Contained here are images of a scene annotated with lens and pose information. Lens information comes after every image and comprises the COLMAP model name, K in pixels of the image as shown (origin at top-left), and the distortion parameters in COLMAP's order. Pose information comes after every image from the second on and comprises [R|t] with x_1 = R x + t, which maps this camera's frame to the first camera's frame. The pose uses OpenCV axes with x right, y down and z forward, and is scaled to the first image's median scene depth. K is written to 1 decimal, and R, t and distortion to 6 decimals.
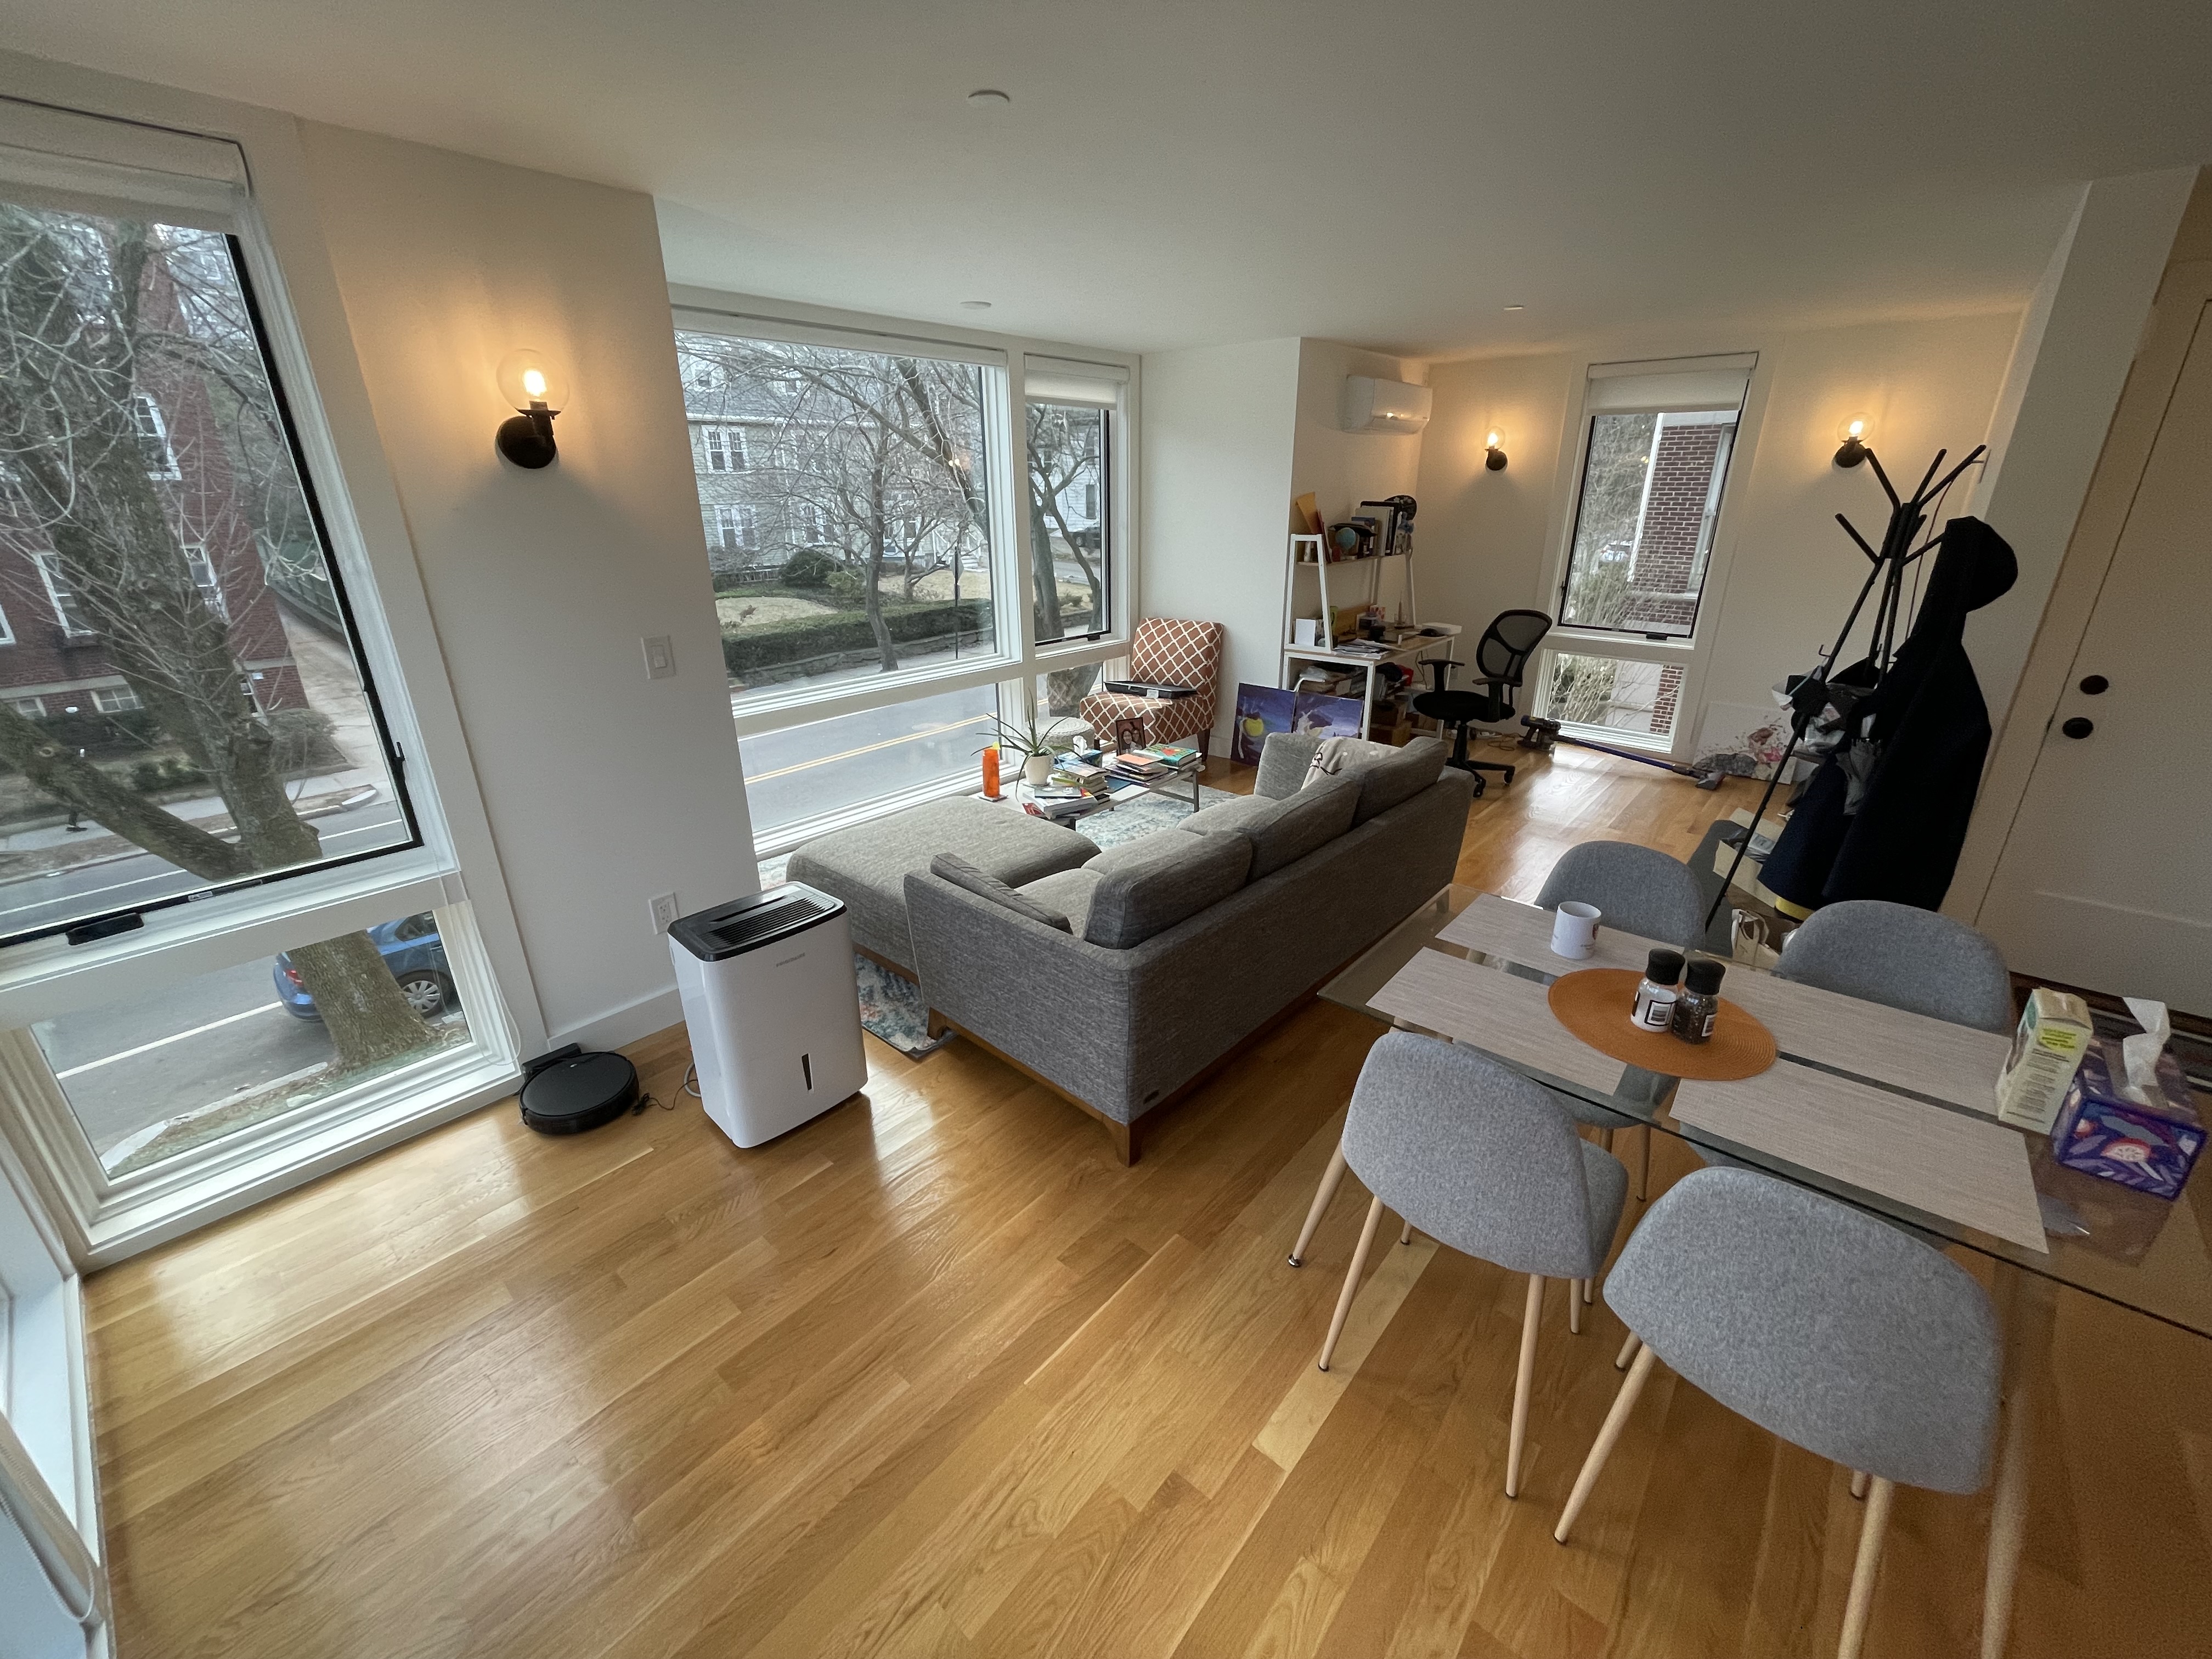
lens RADIAL K [[896.0, 0, 1110.5], [0, 896.0, 834.6], [0, 0, 1]] dist [0.000649, -0.000009]
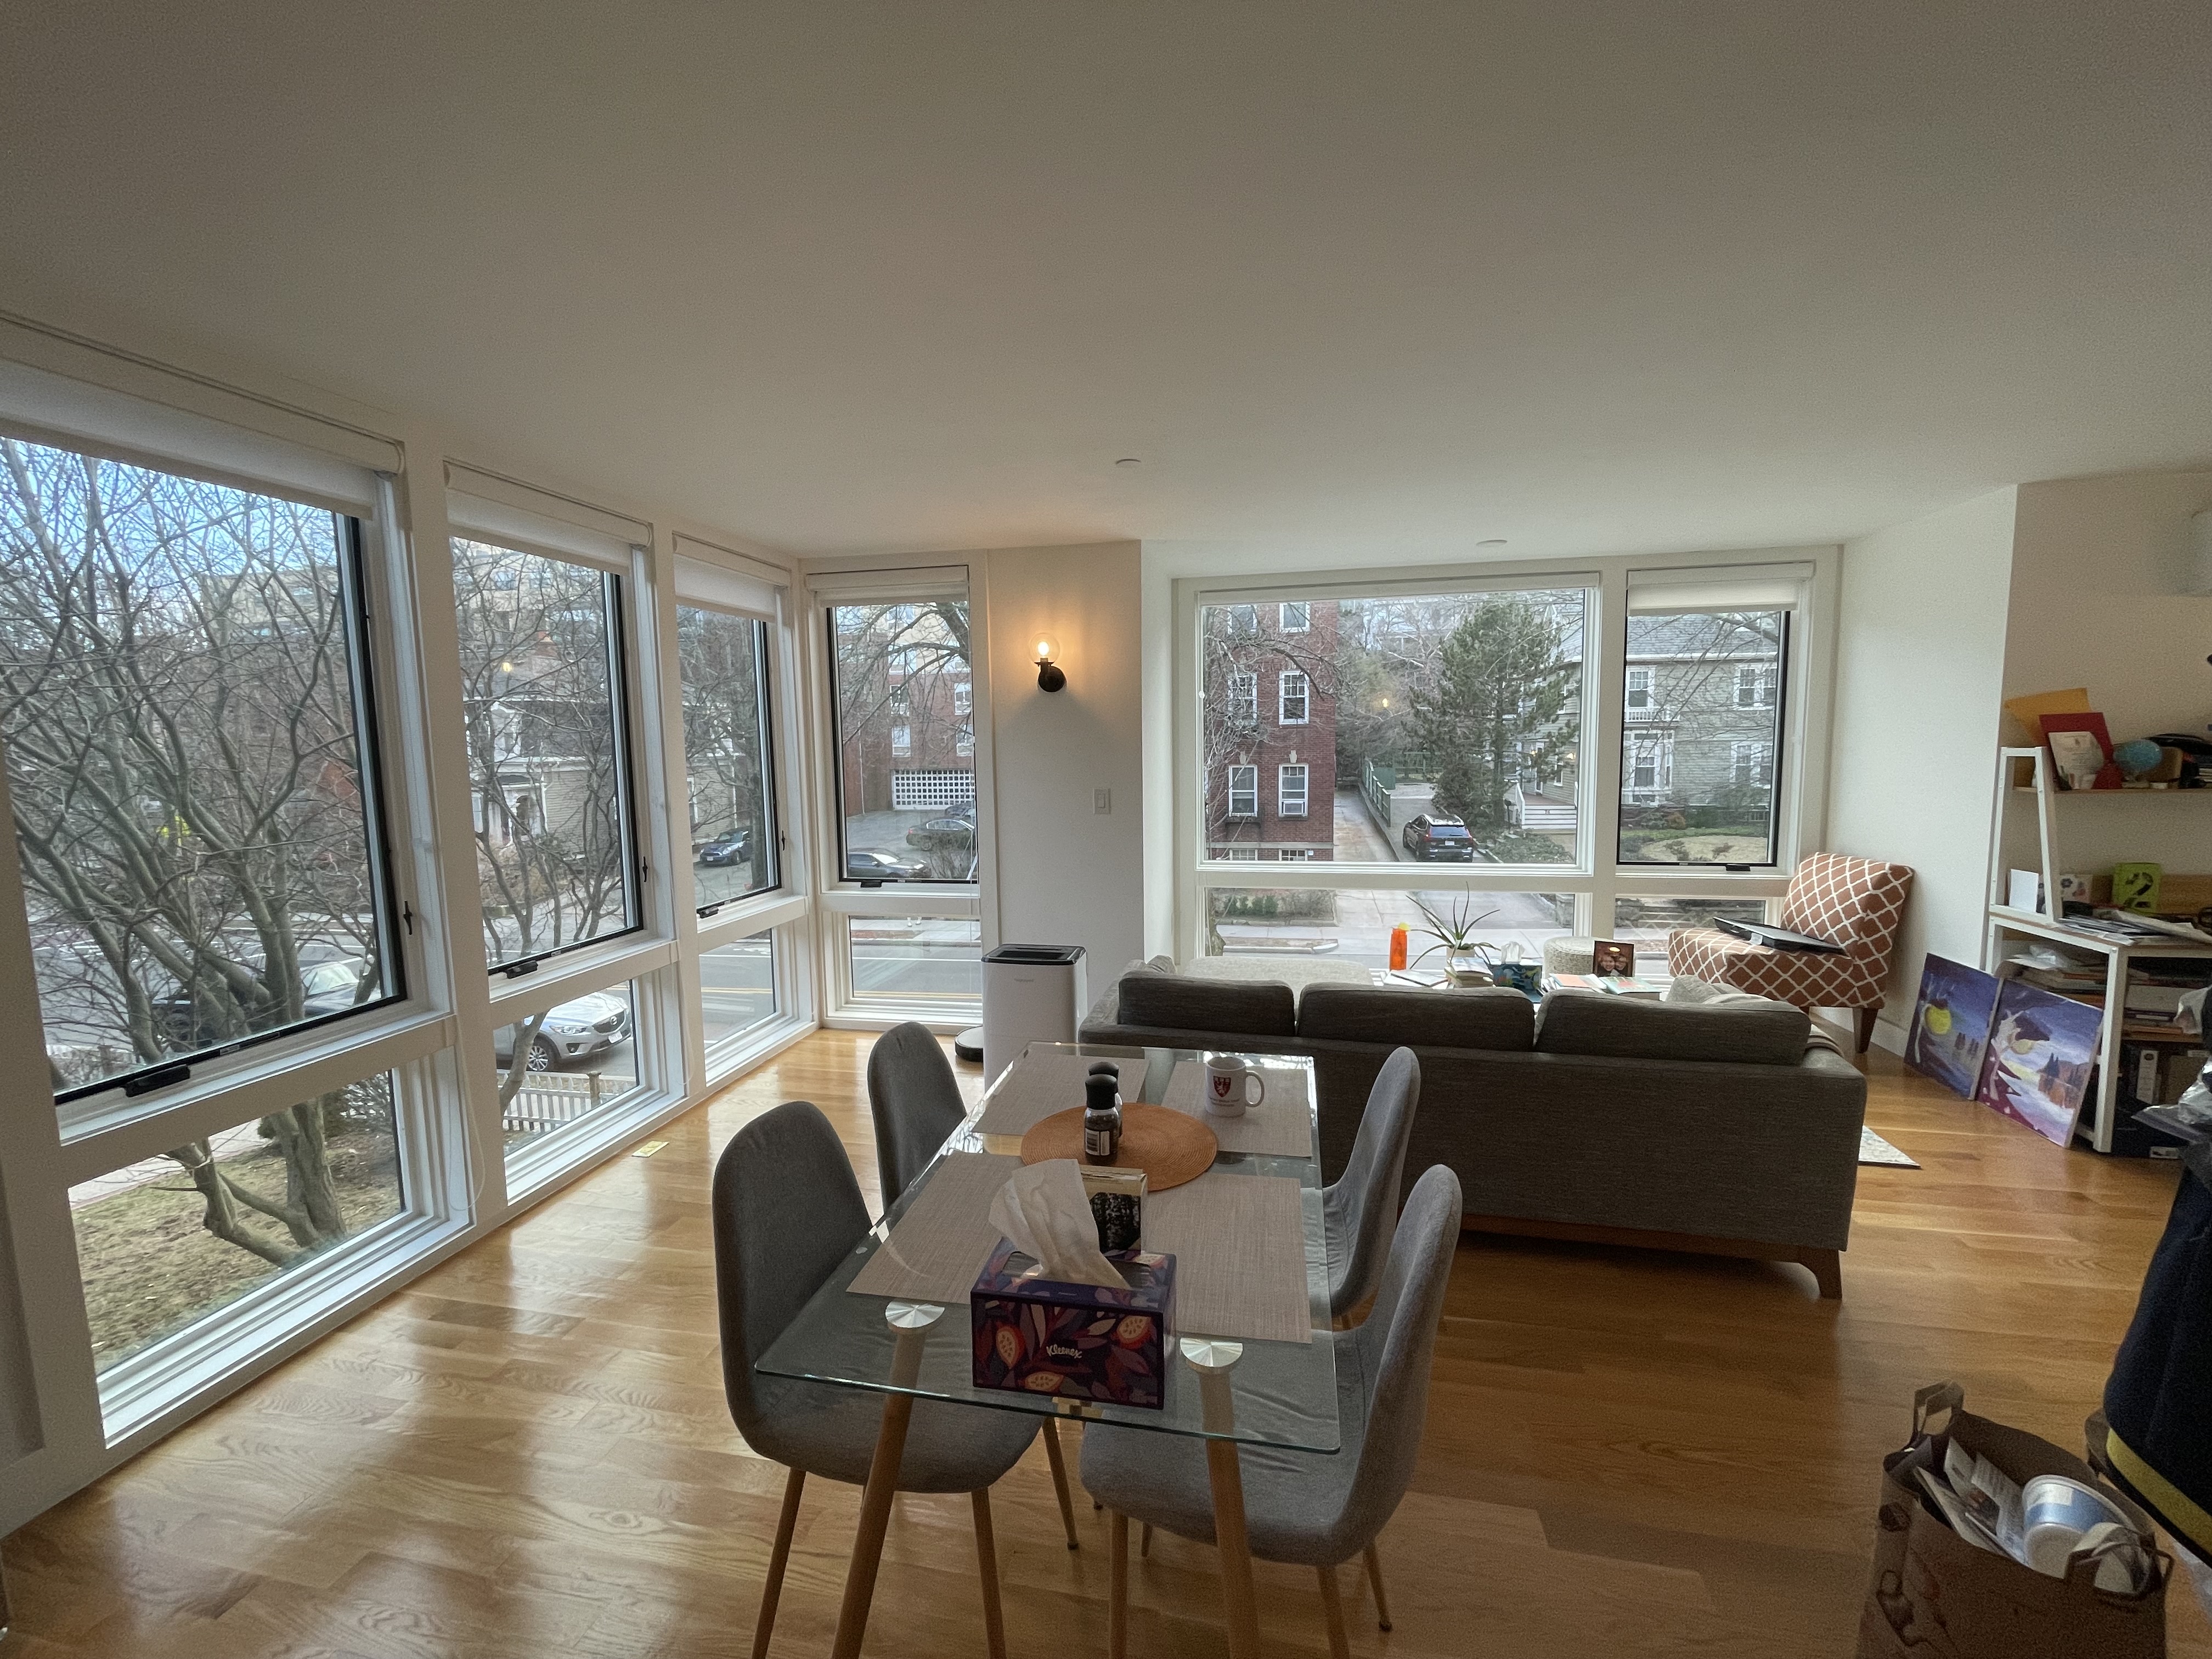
lens RADIAL K [[895.3, 0, 1113.5], [0, 895.3, 828.2], [0, 0, 1]] dist [0.015277, -0.005542]
pose [[0.491515, 0.084762, -0.866734, 0.449099], [-0.305230, 0.948887, -0.080296, -0.013703], [0.815627, 0.304020, 0.492265, 0.120830]]
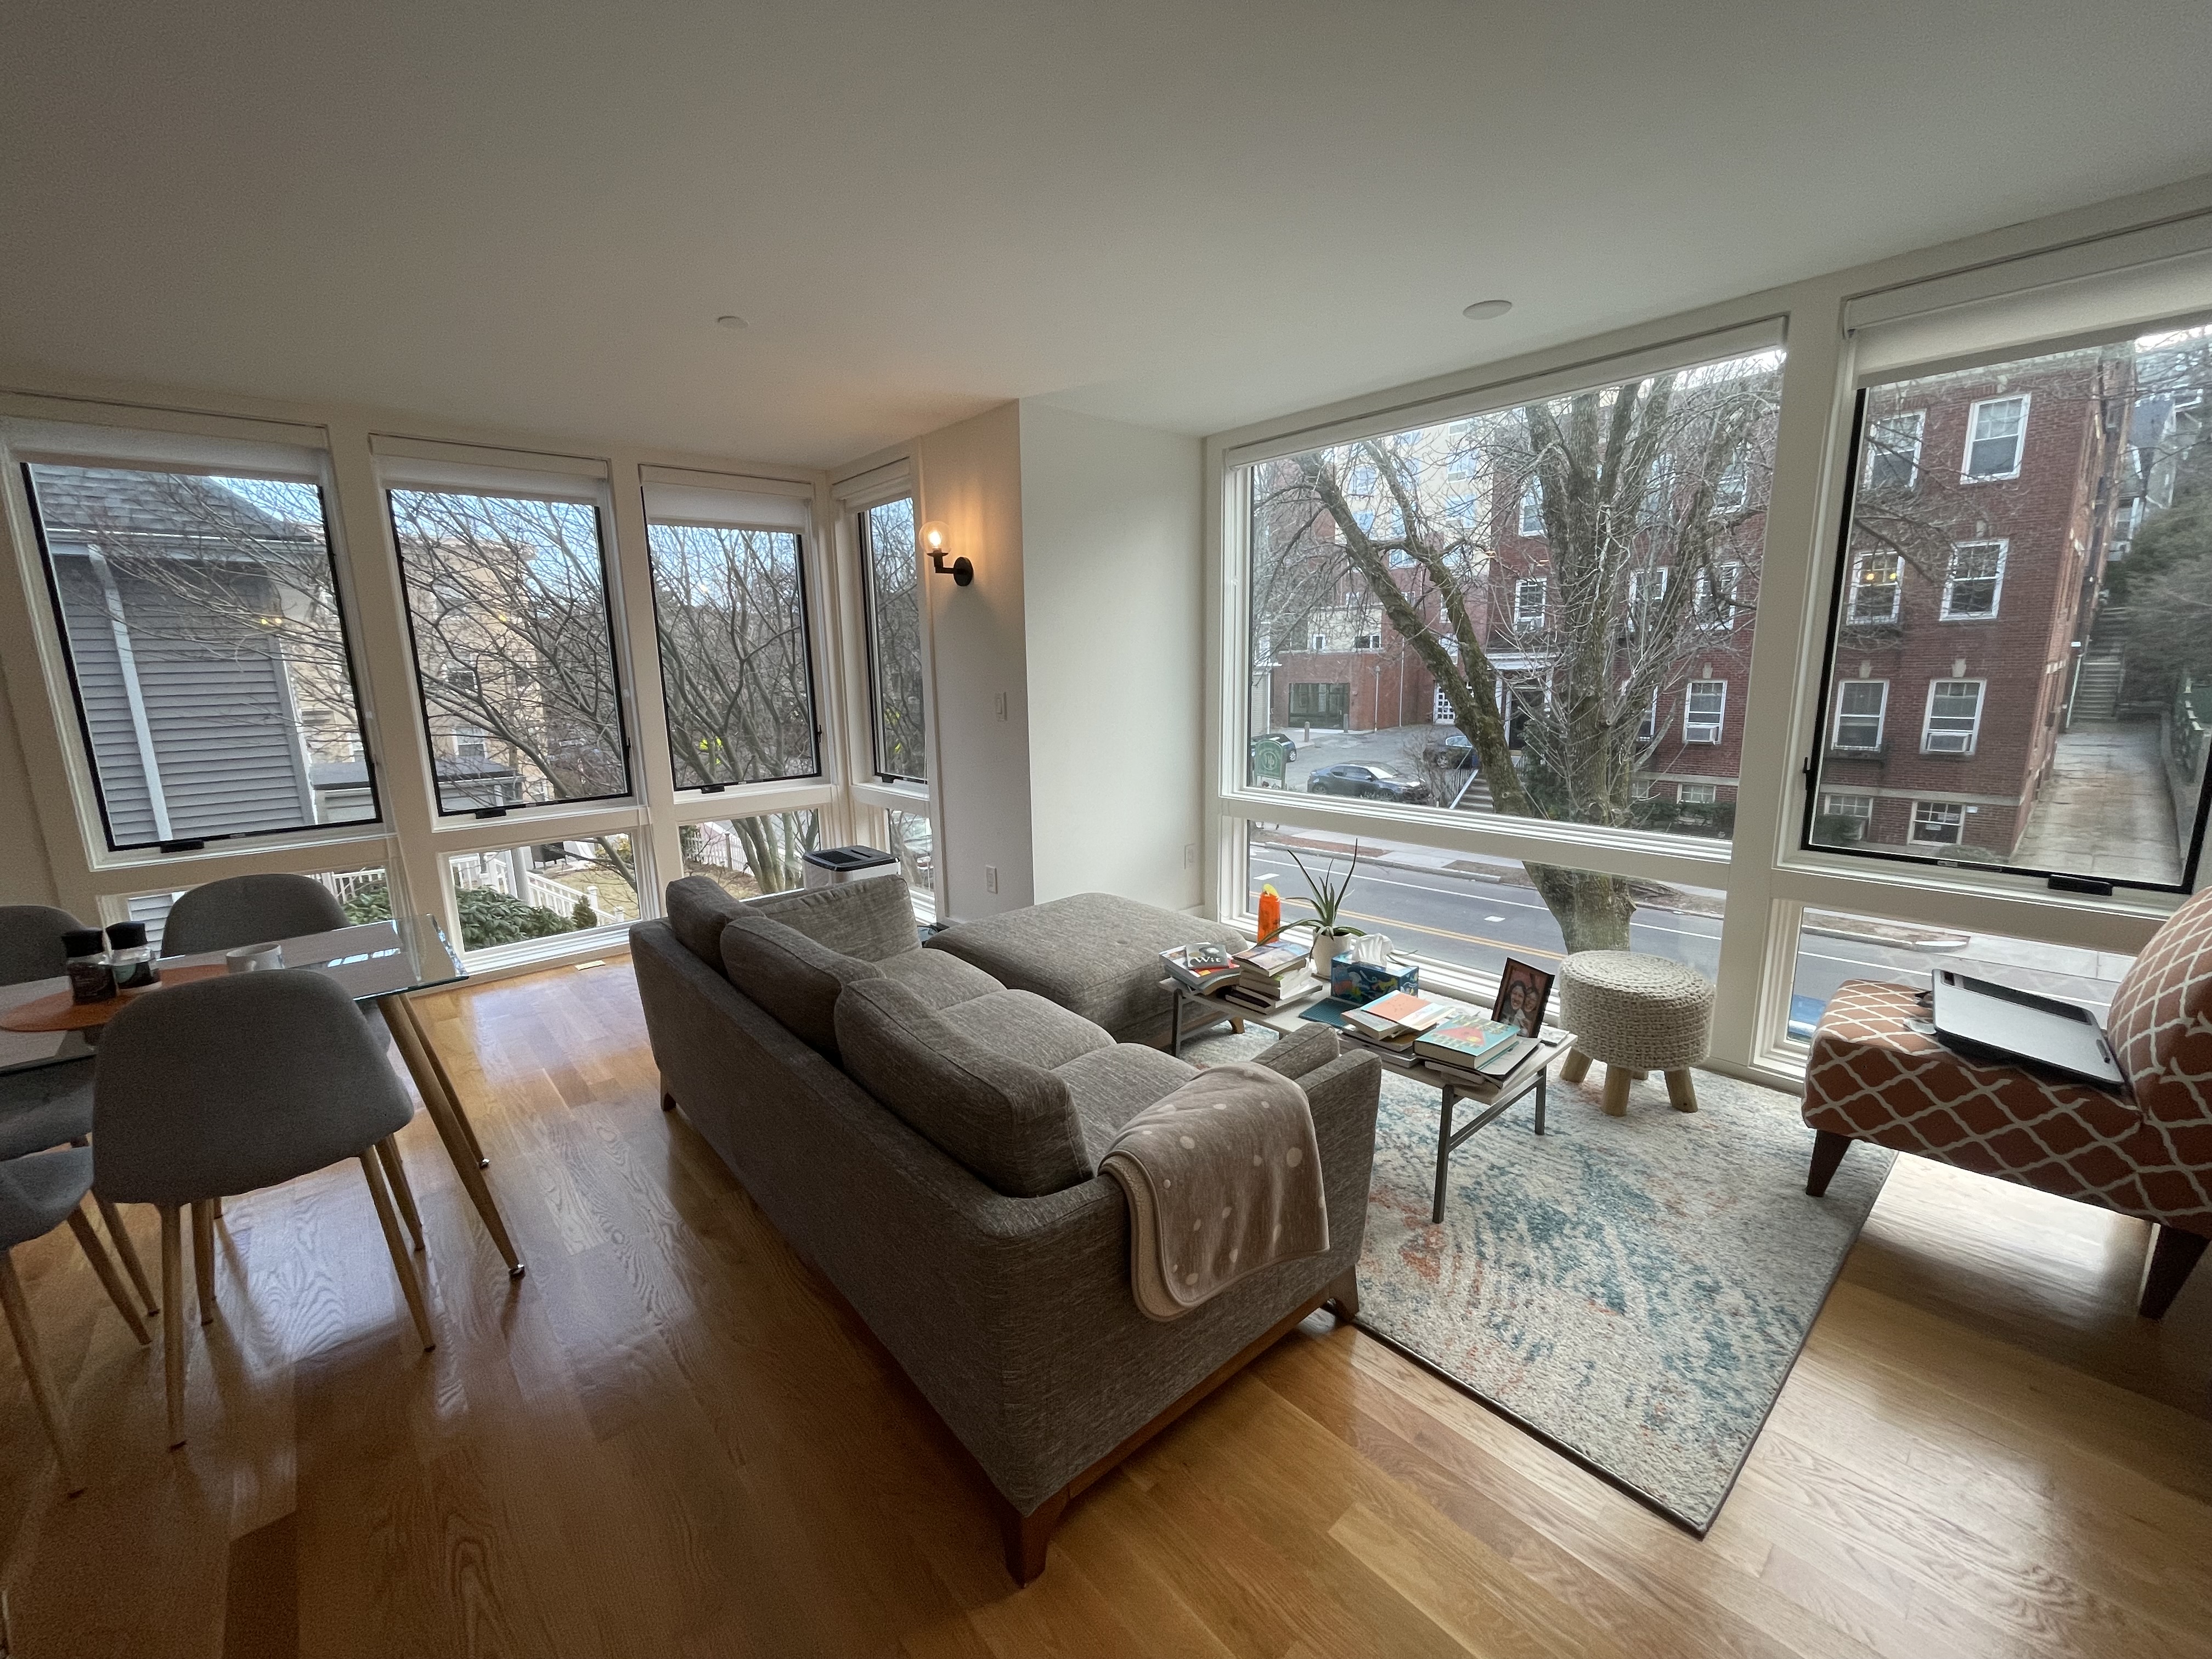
lens RADIAL K [[894.2, 0, 1108.6], [0, 894.2, 829.3], [0, 0, 1]] dist [0.000485, -0.000222]
pose [[-0.126854, 0.192650, -0.973033, 0.461369], [-0.342043, 0.912296, 0.225217, -0.199784], [0.931082, 0.361389, -0.049834, 0.652455]]
